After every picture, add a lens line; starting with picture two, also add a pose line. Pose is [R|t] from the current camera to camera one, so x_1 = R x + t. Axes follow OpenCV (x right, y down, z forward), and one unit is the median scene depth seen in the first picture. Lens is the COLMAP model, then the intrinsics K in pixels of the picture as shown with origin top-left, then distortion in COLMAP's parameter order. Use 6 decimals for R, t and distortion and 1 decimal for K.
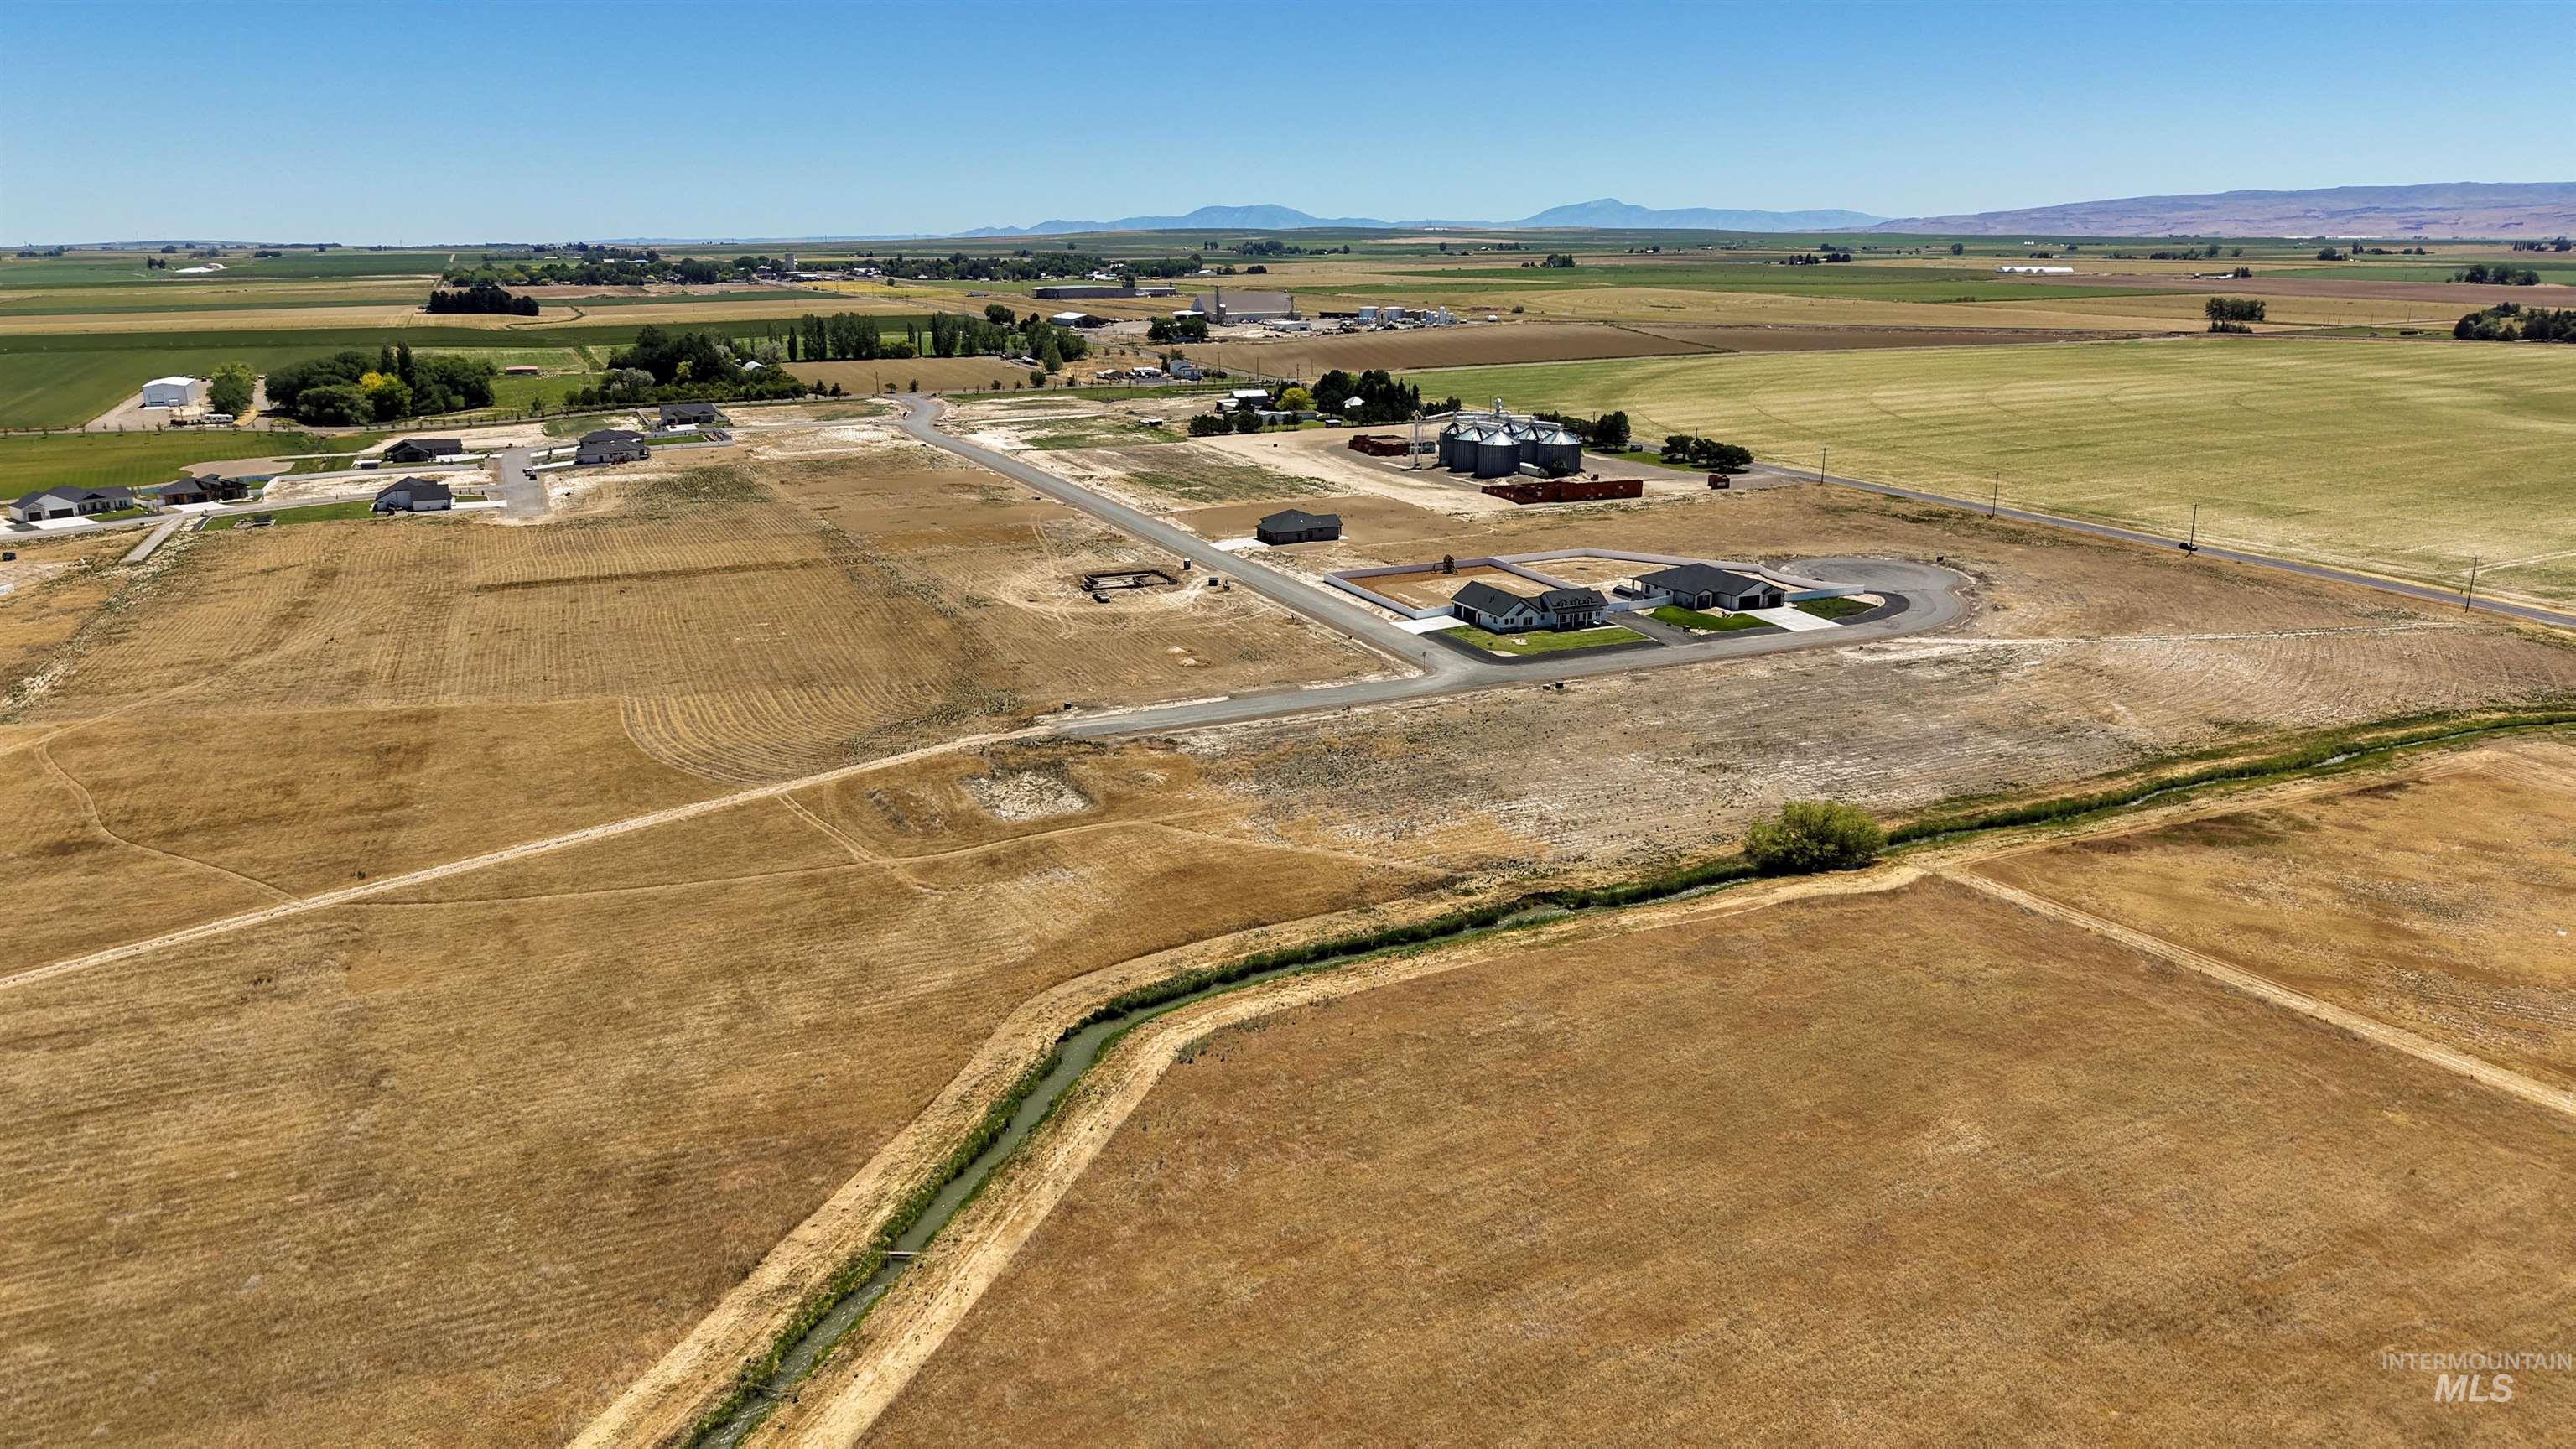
lens RADIAL K [[1719.3, 0, 1307.4], [0, 1719.3, 721.2], [0, 0, 1]] dist [0.043391, -0.056068]
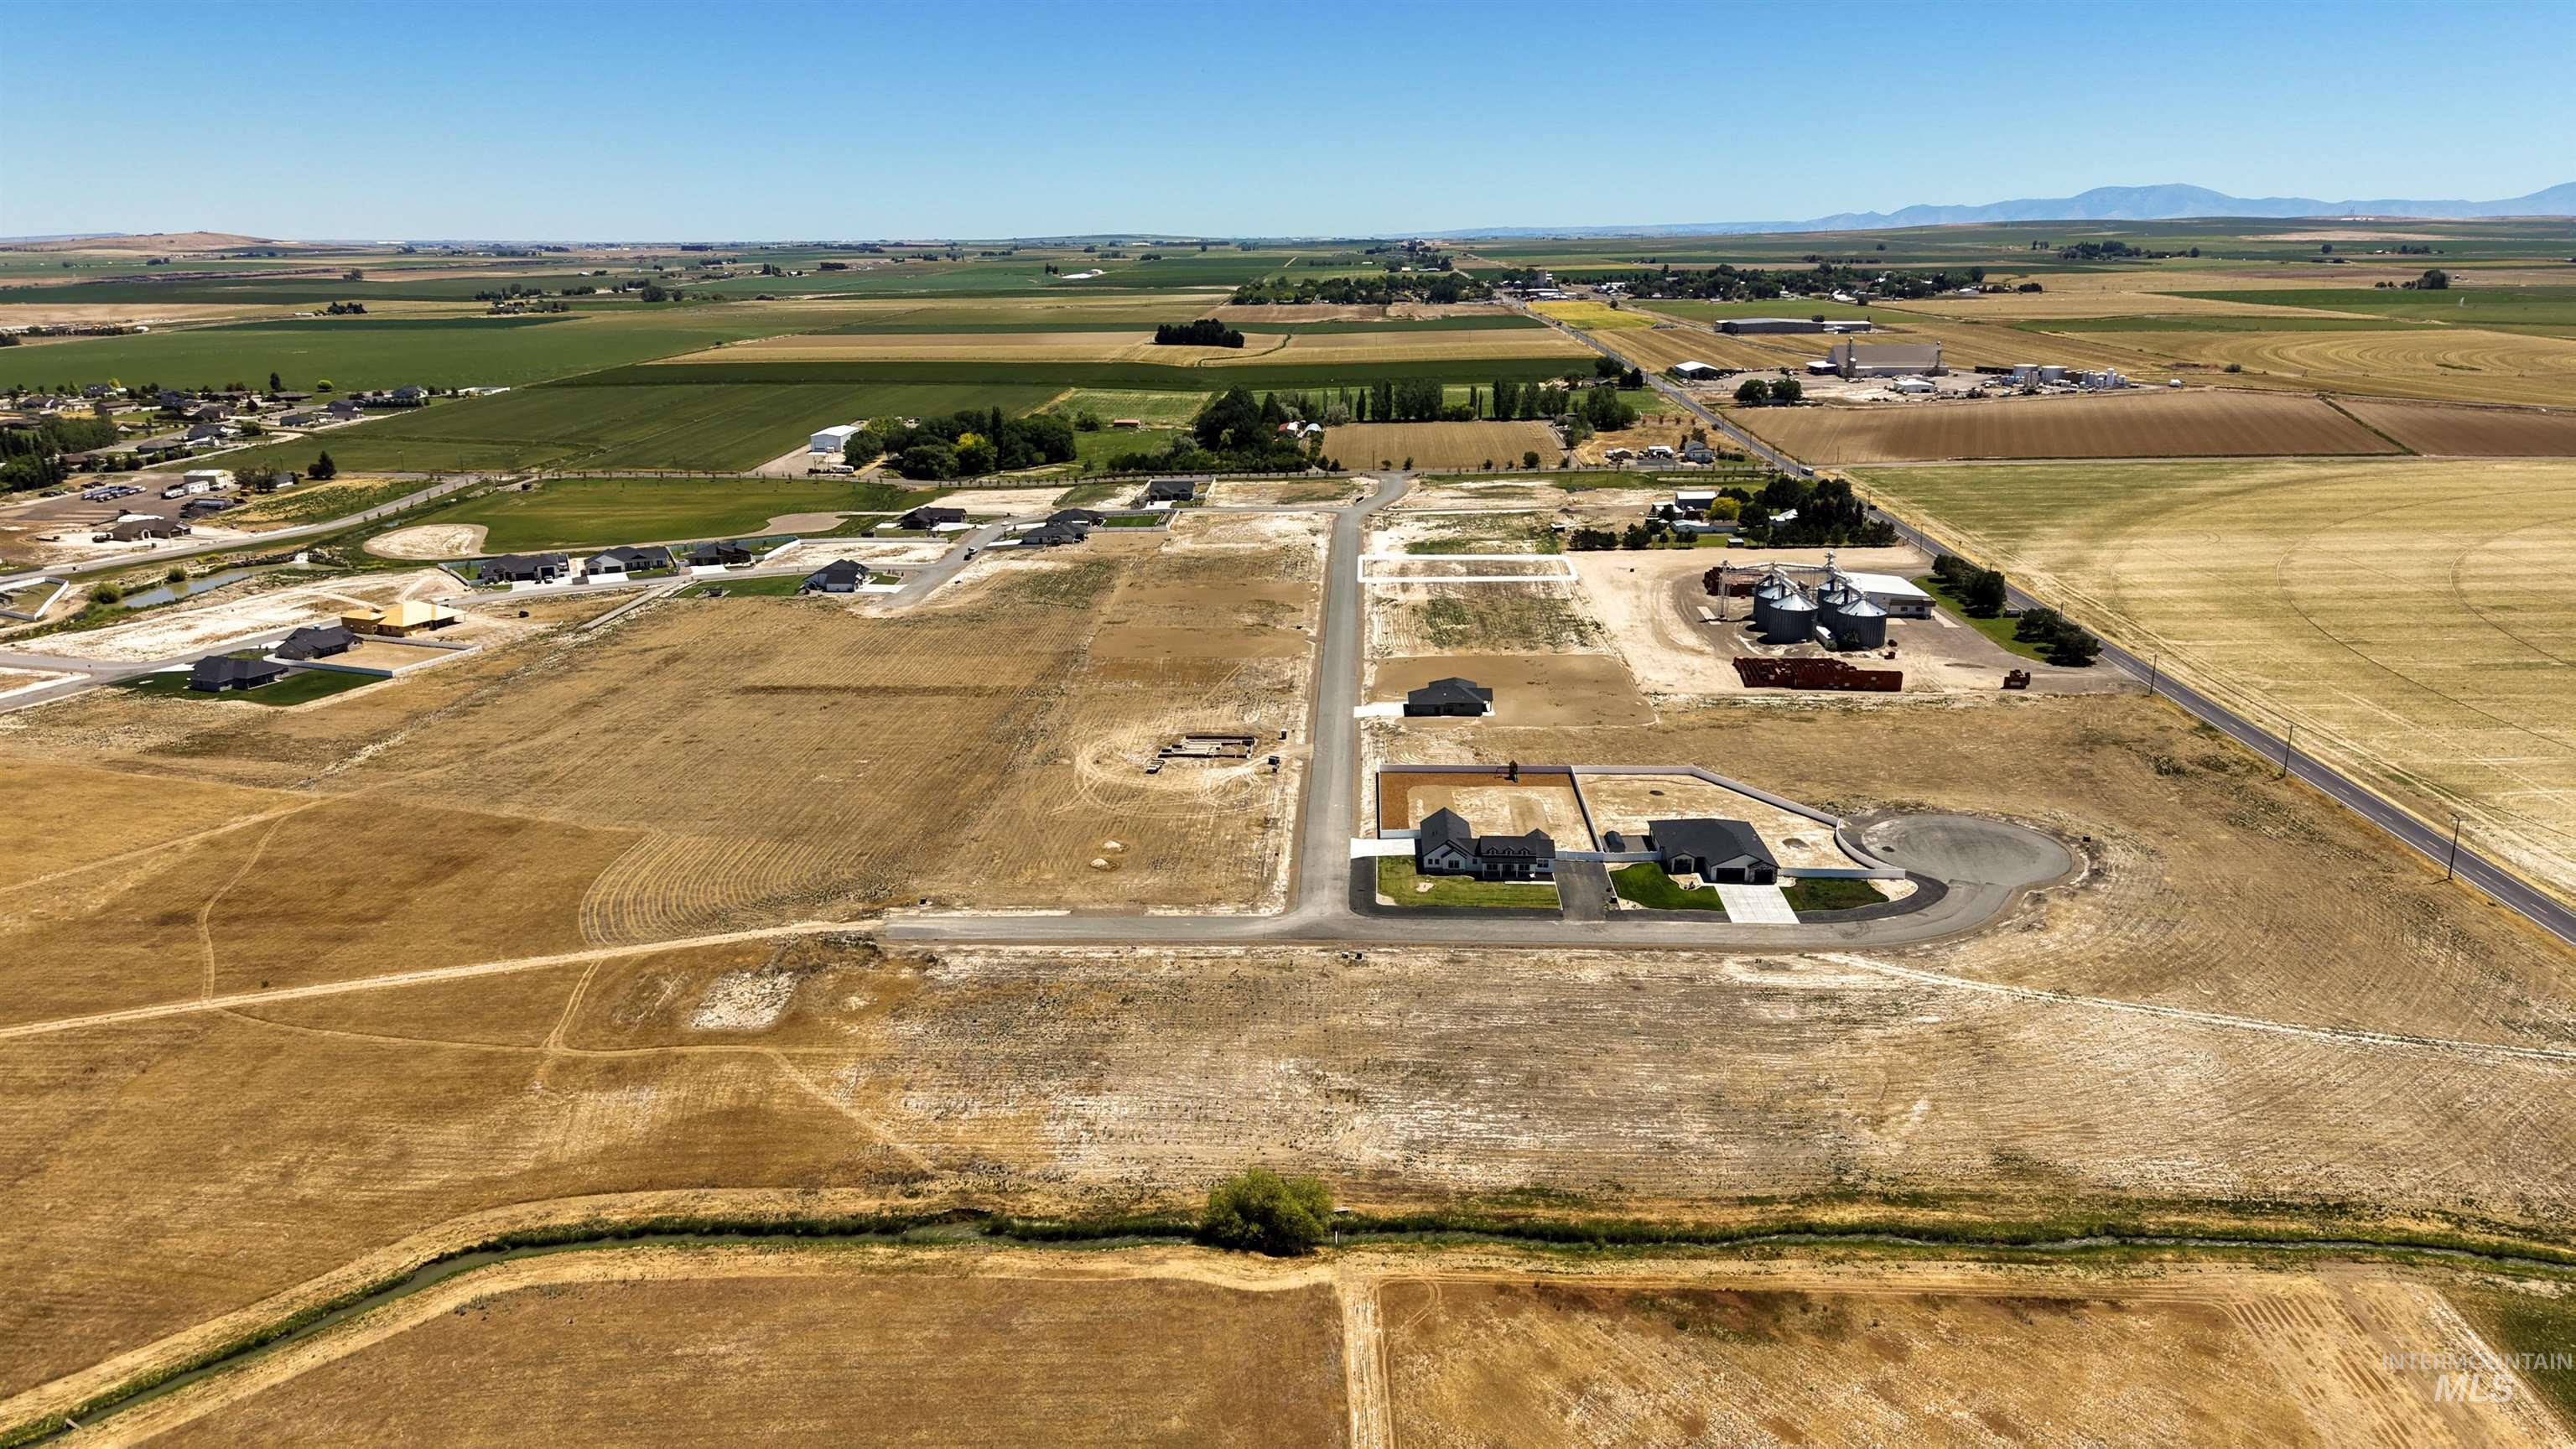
lens RADIAL K [[1719.3, 0, 1298.5], [0, 1719.3, 735.5], [0, 0, 1]] dist [0.043391, -0.056068]
pose [[0.892138, 0.124266, -0.434337, 0.337521], [-0.118413, 0.992133, 0.040631, -0.116439], [0.435969, 0.015182, 0.899834, 0.060151]]
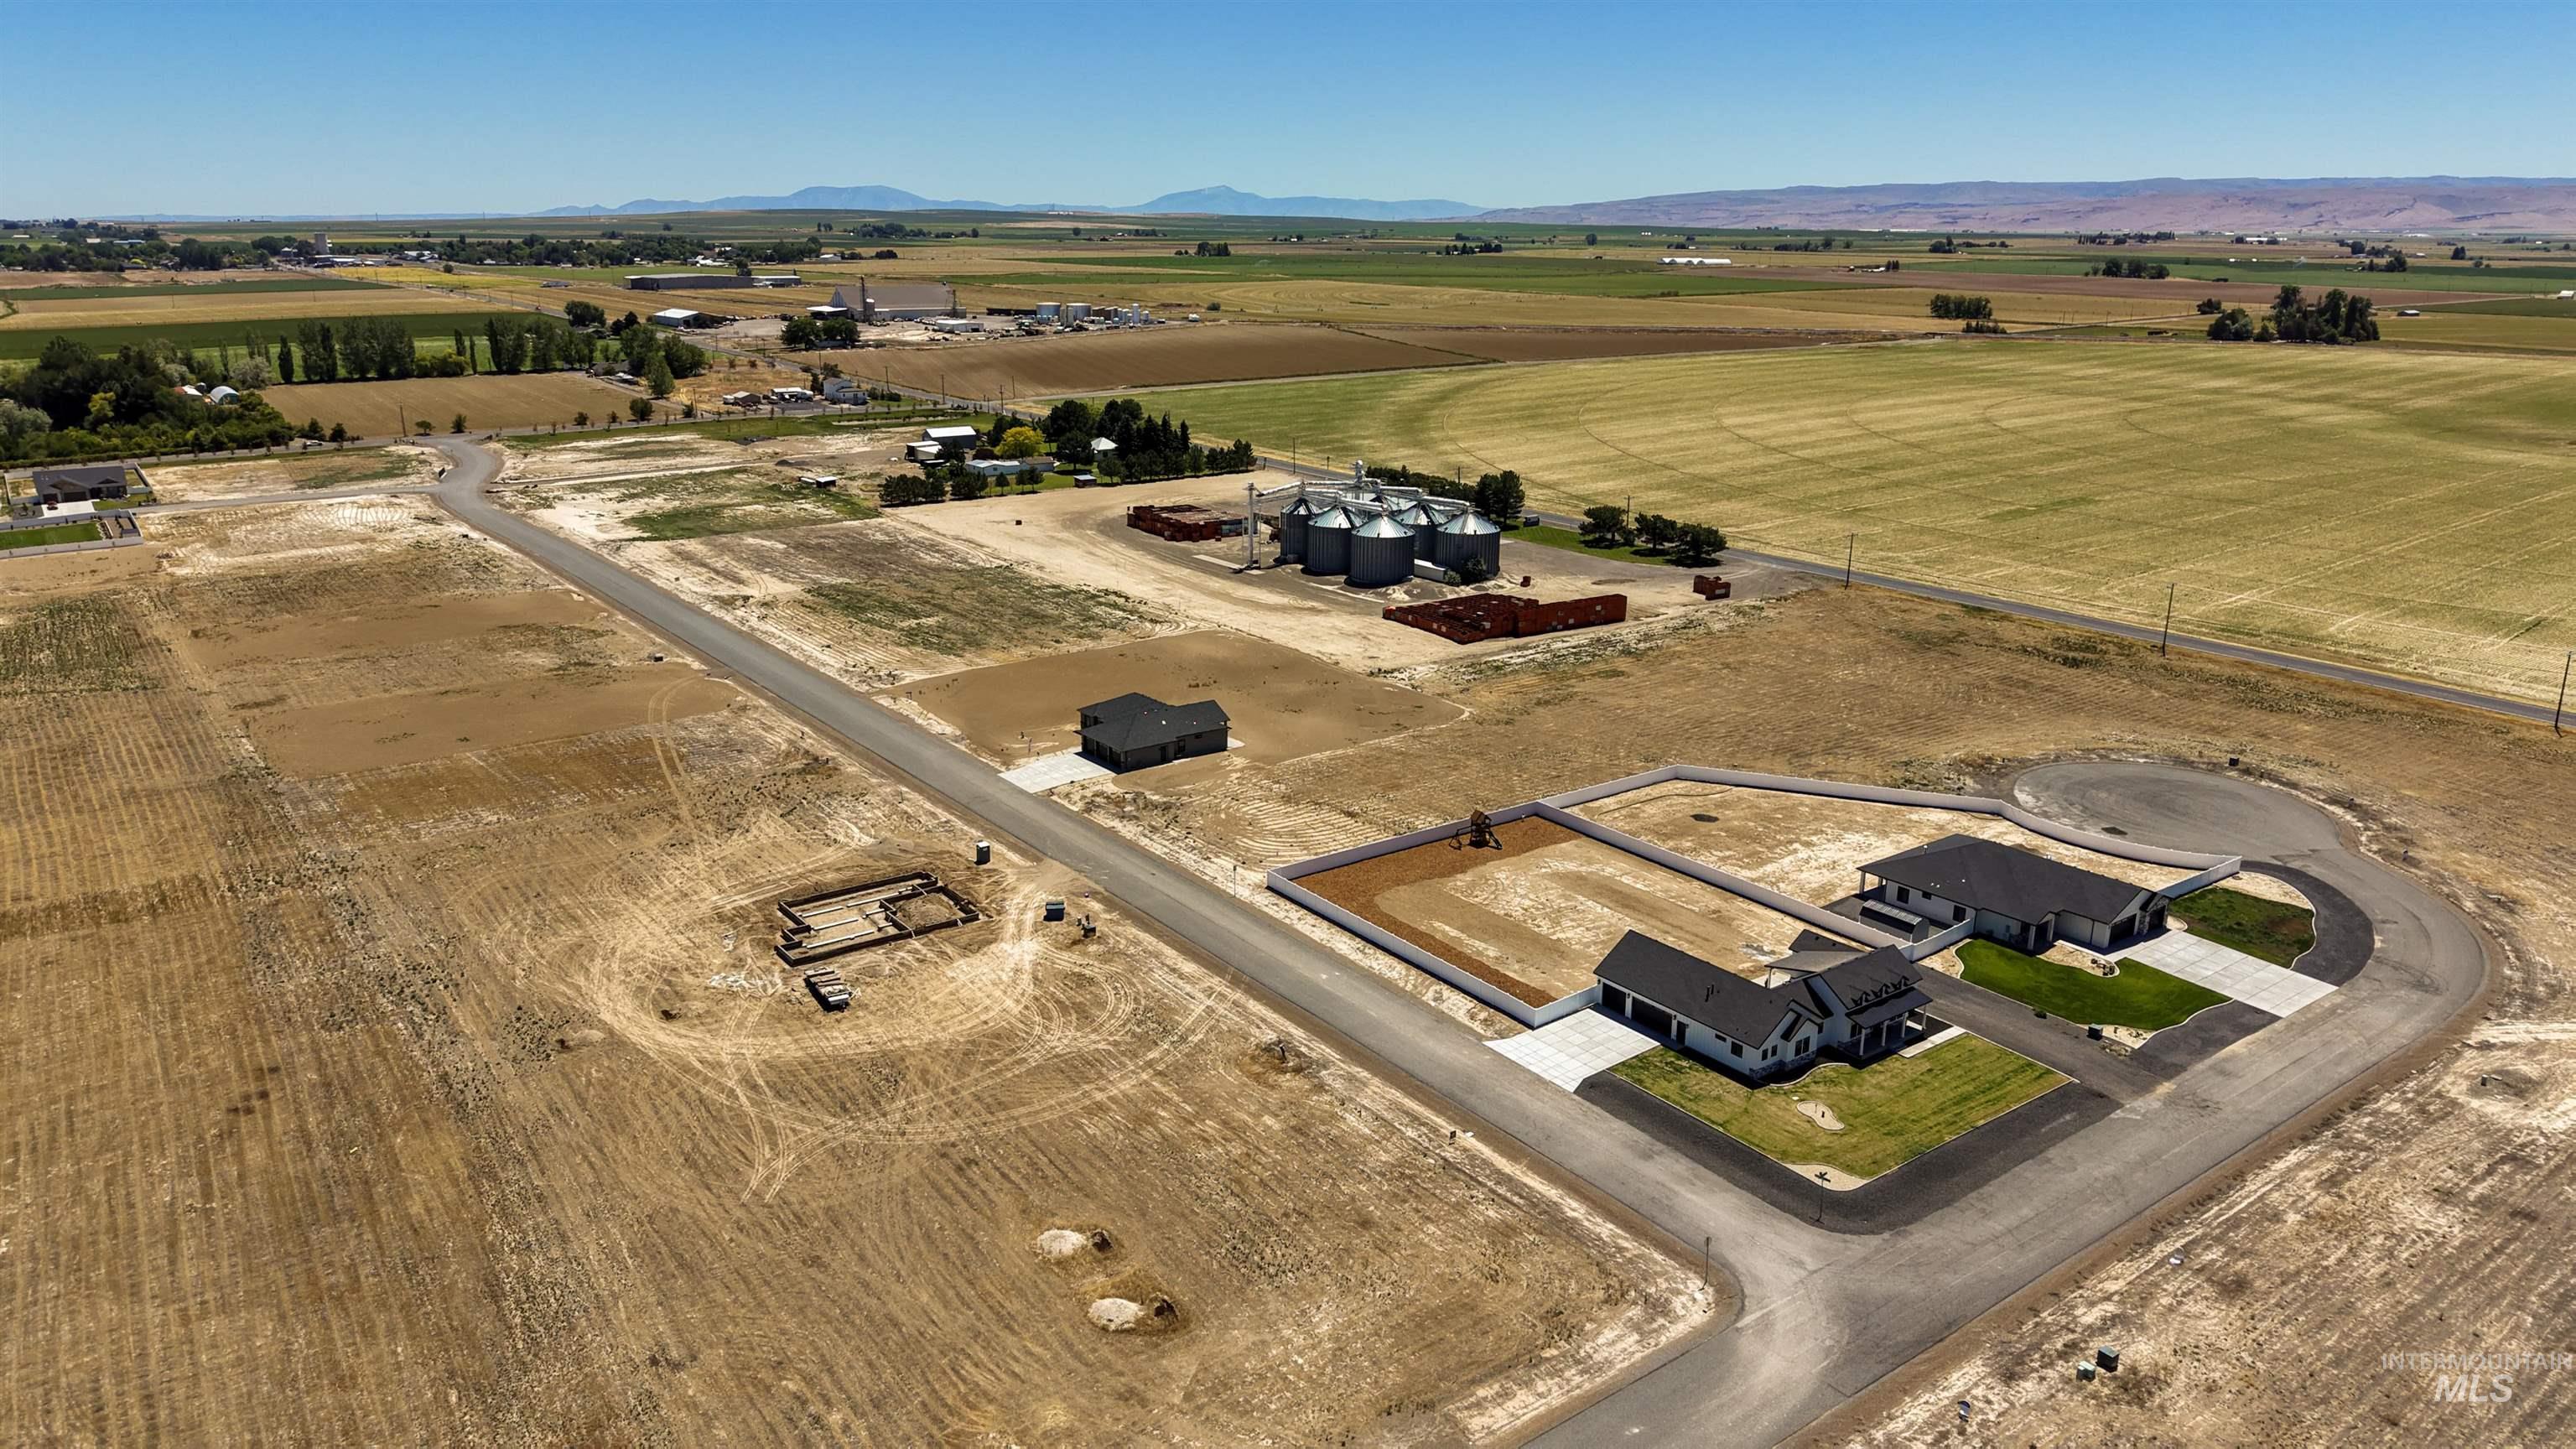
lens RADIAL K [[1719.3, 0, 1307.7], [0, 1719.3, 698.4], [0, 0, 1]] dist [0.043391, -0.056068]
pose [[0.977474, -0.047668, 0.205600, -0.068427], [0.048570, 0.998820, 0.000662, -0.116015], [-0.205389, 0.009338, 0.978636, 0.413123]]
